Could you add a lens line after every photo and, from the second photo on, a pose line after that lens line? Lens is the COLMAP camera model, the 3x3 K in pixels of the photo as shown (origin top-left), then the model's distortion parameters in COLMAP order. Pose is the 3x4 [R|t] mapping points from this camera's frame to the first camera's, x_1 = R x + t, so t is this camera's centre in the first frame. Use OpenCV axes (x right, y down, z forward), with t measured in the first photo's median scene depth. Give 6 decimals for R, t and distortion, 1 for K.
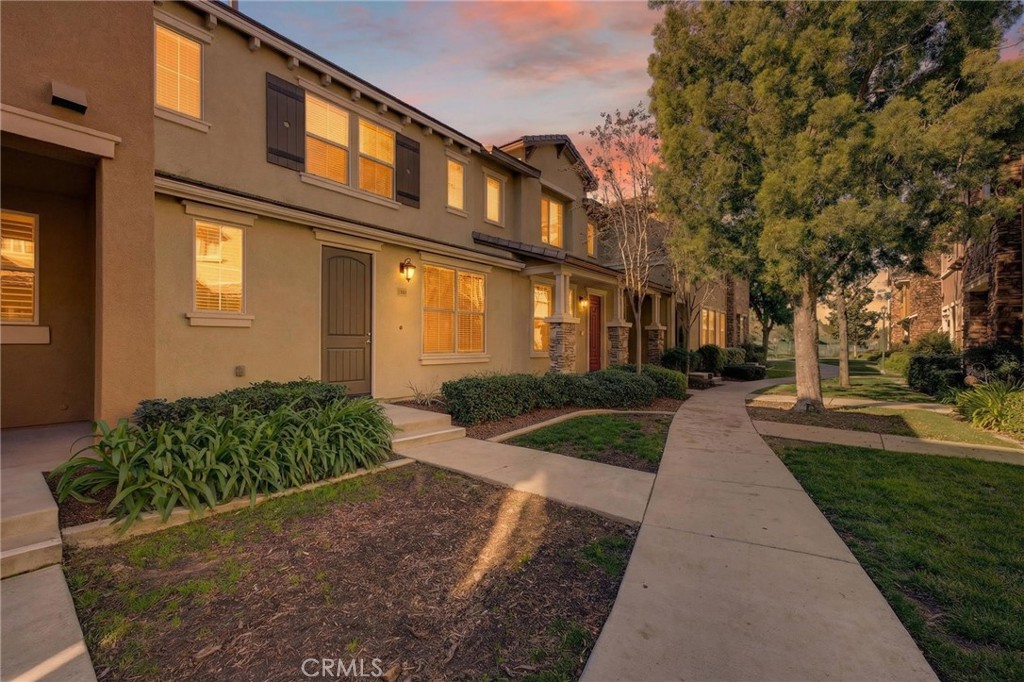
lens RADIAL K [[410.4, 0, 510.5], [0, 410.4, 342.8], [0, 0, 1]] dist [-0.001731, 0.004769]
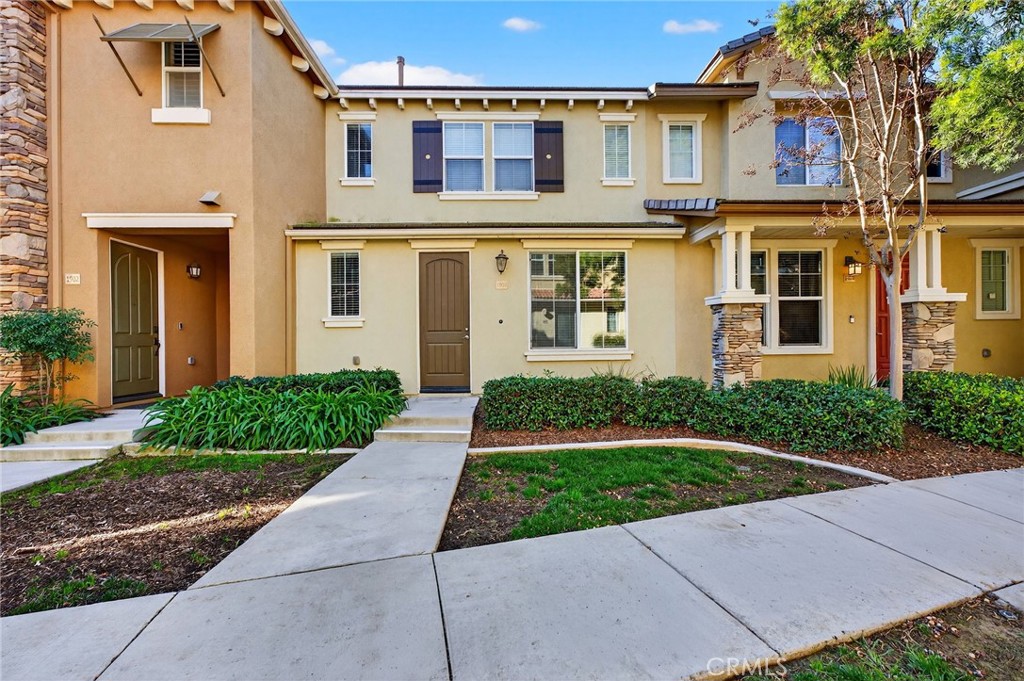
lens RADIAL K [[406.2, 0, 512.0], [0, 406.2, 340.5], [0, 0, 1]] dist [-0.021894, 0.011628]
pose [[0.658464, -0.005197, -0.752594, 0.496491], [0.011616, 0.999927, 0.003258, 0.005561], [0.752522, -0.010888, 0.658477, 0.396121]]
